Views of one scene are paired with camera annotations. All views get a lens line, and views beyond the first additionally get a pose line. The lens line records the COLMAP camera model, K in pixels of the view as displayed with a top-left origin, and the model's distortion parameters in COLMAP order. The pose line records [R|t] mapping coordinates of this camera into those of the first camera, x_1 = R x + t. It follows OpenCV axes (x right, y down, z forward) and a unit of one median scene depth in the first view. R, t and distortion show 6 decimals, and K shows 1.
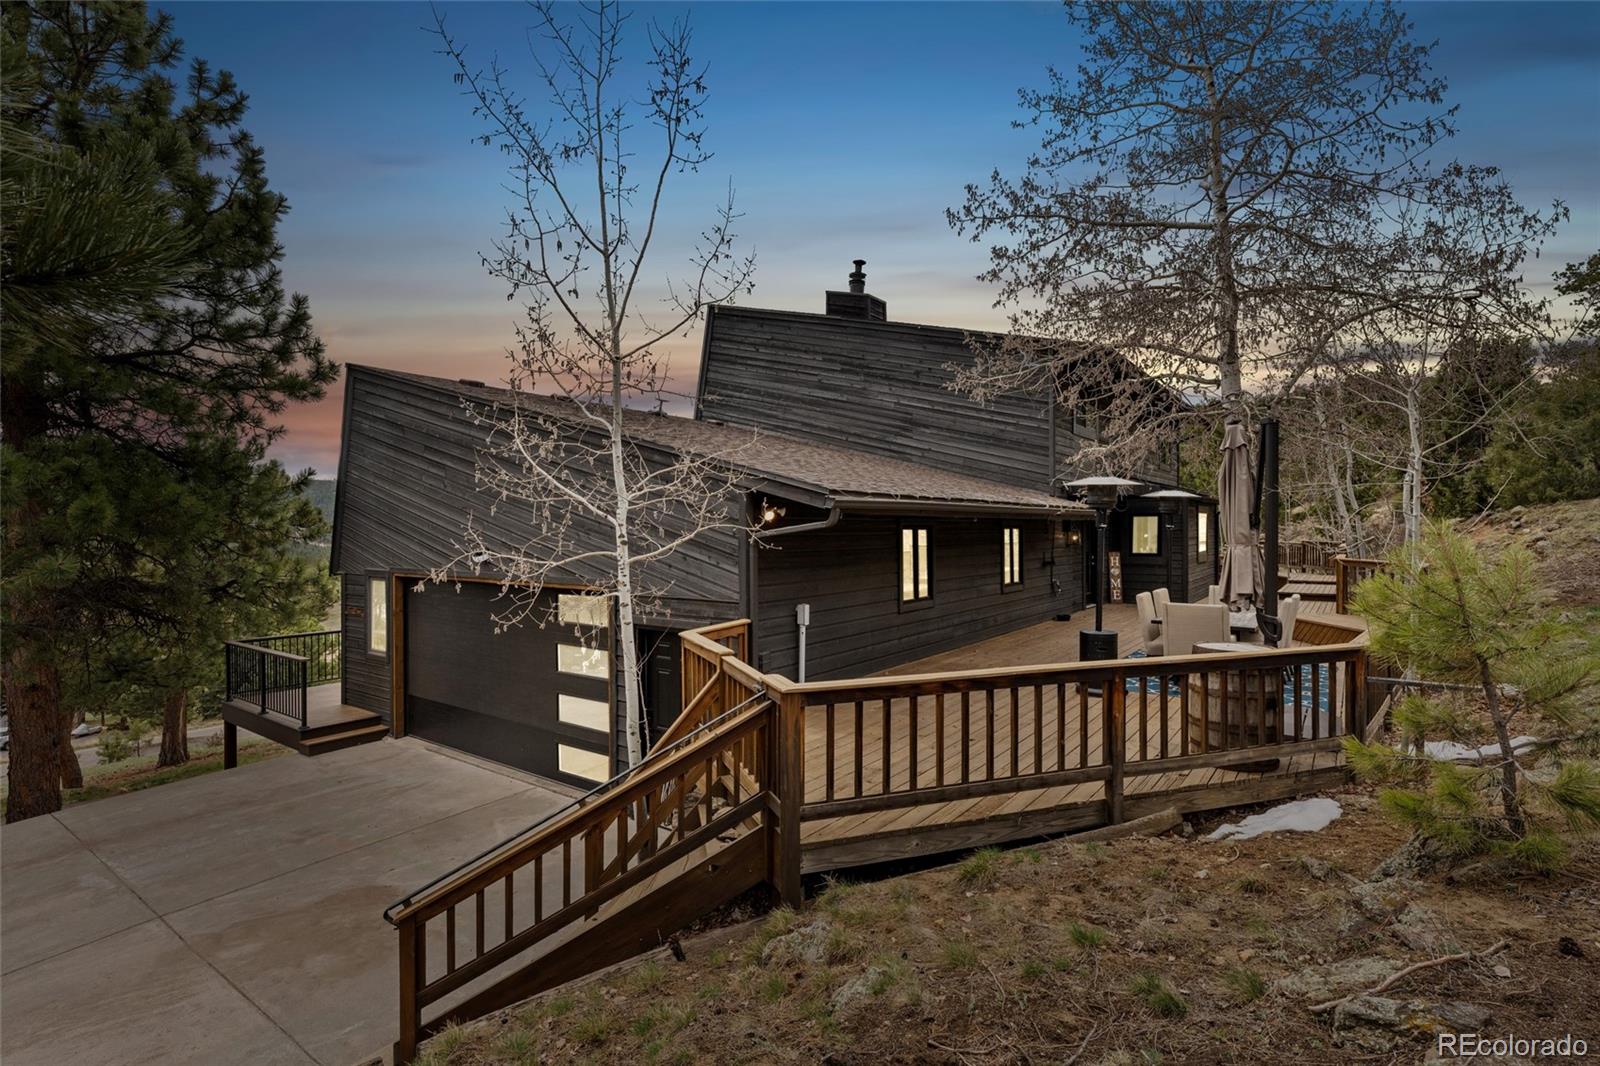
lens RADIAL K [[779.8, 0, 799.7], [0, 779.8, 532.1], [0, 0, 1]] dist [-0.000080, -0.000002]
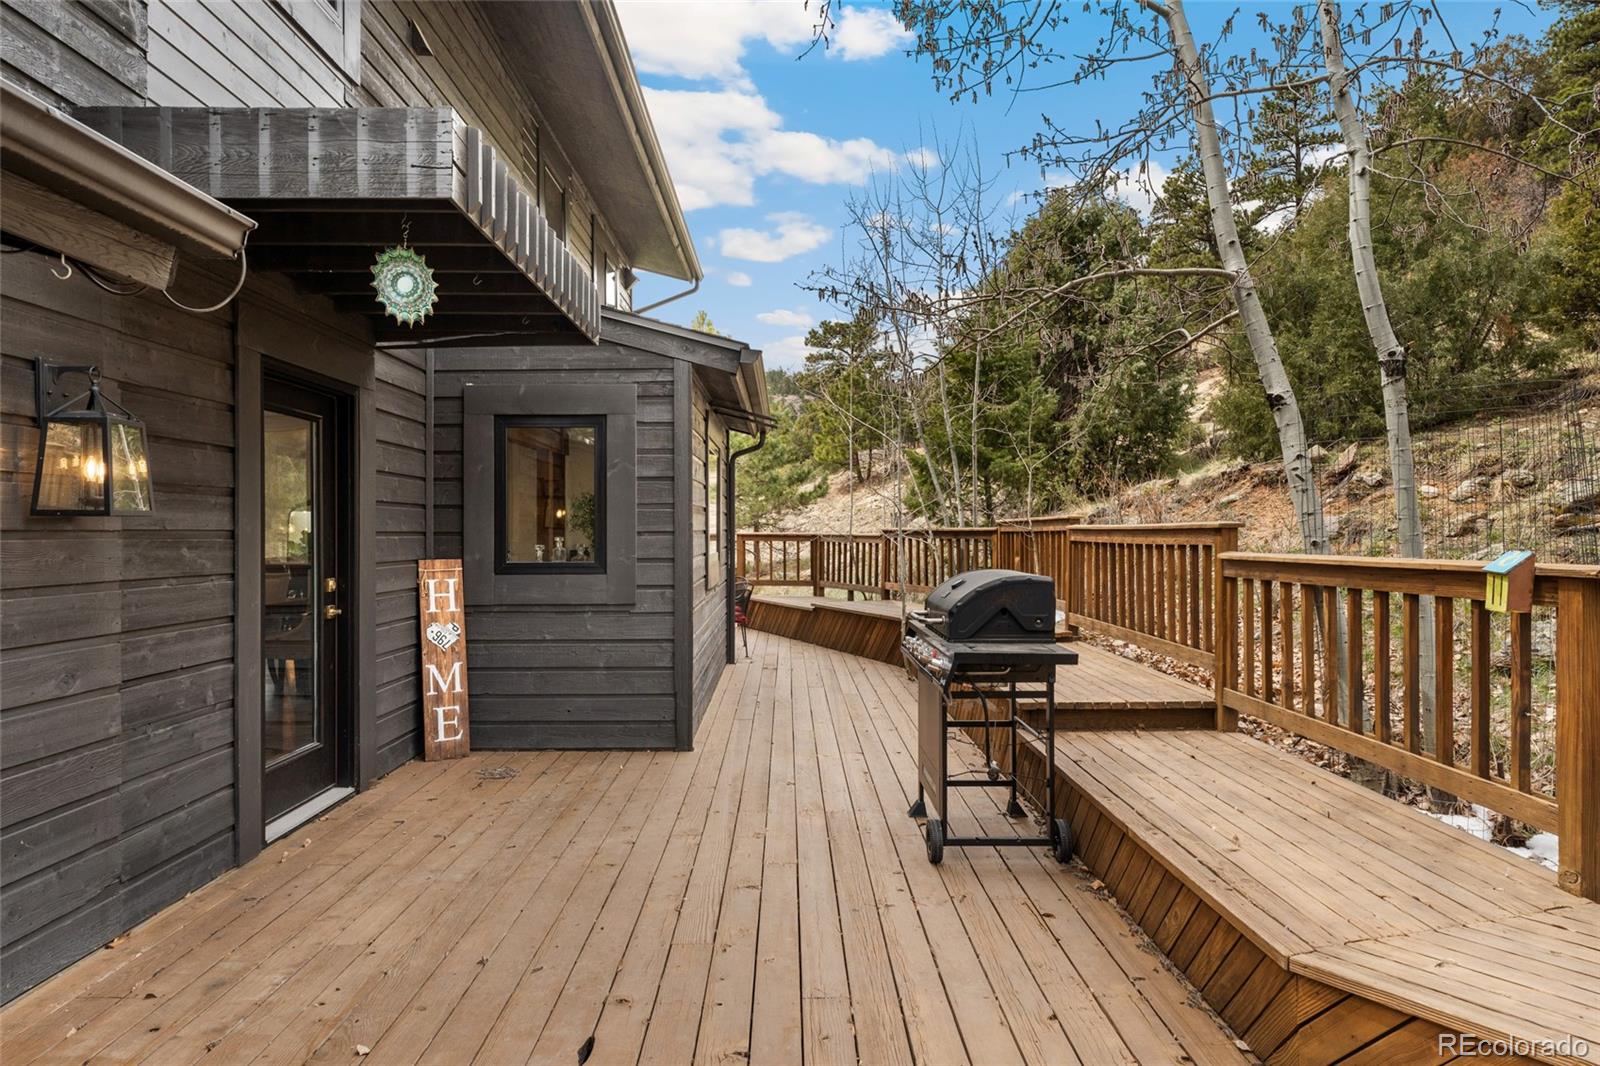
lens RADIAL K [[1010.7, 0, 799.5], [0, 1010.7, 531.0], [0, 0, 1]] dist [-0.000477, -0.000134]
pose [[0.799192, 0.001426, 0.601074, 0.297883], [0.001741, 0.999987, -0.004689, 0.018009], [-0.601073, 0.004794, 0.799179, 0.661430]]
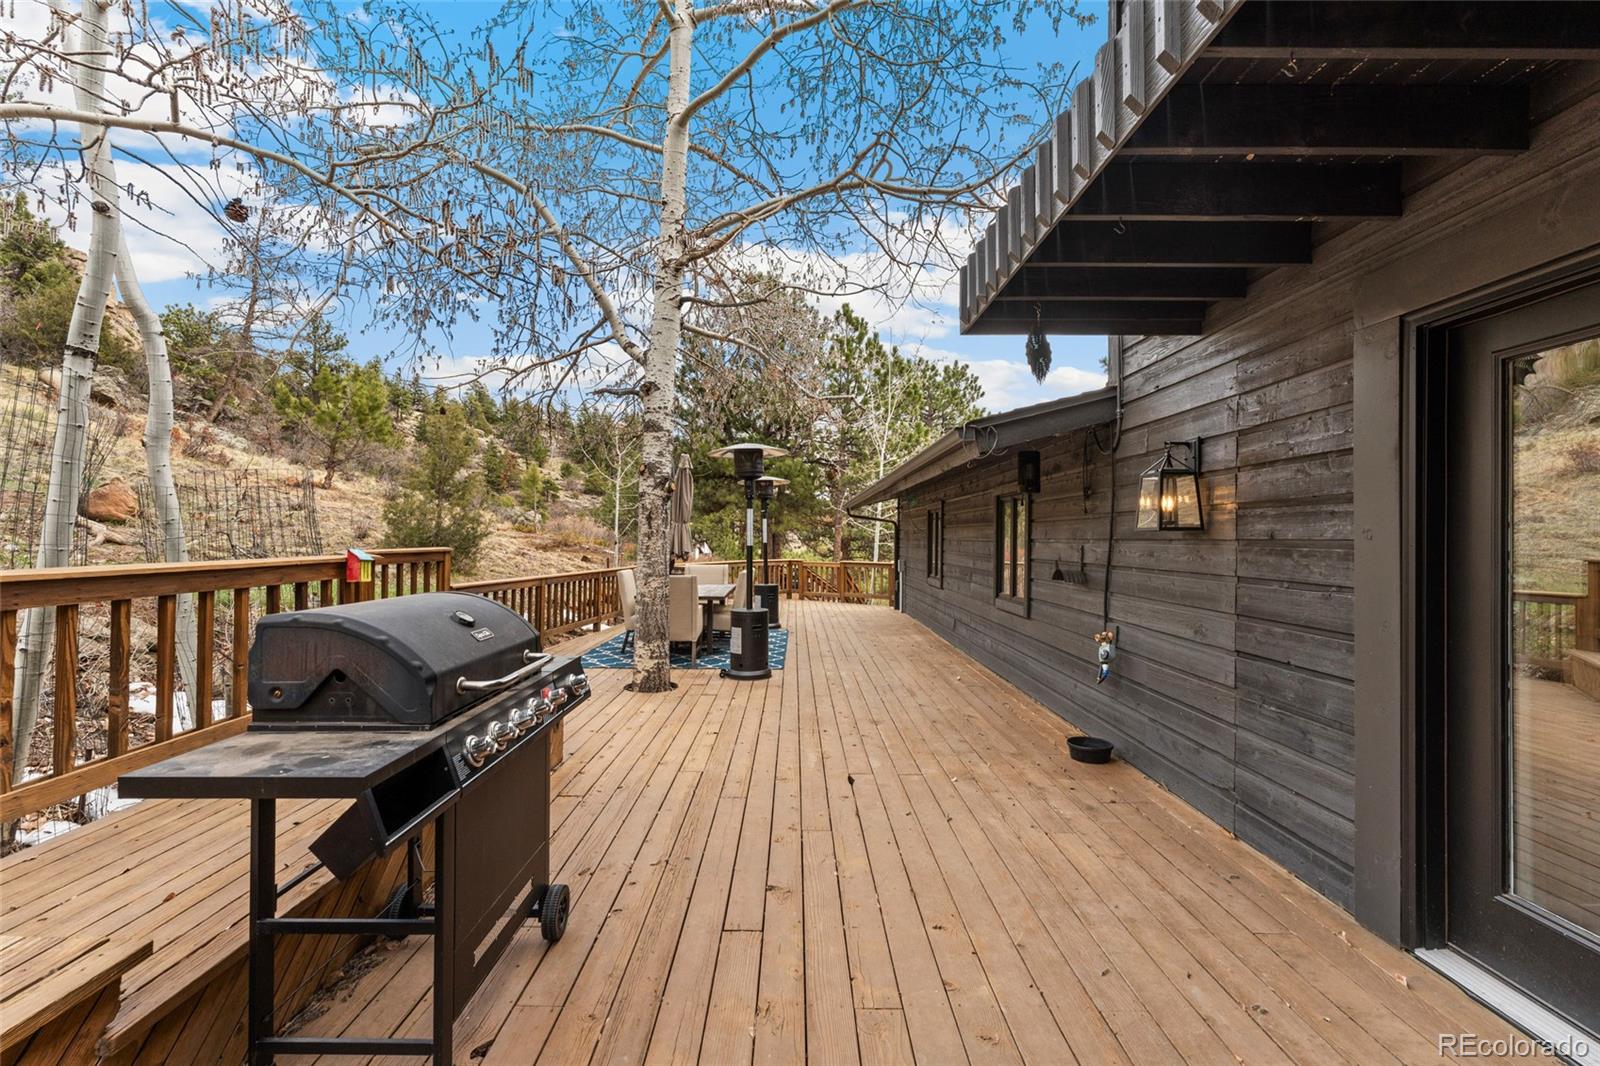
lens RADIAL K [[691.2, 0, 799.1], [0, 691.2, 531.2], [0, 0, 1]] dist [-0.000102, -0.000006]
pose [[-0.802998, -0.007525, -0.595934, 0.490677], [-0.005704, 0.999972, -0.004940, 0.016237], [0.595954, -0.000567, -0.803018, 0.942419]]
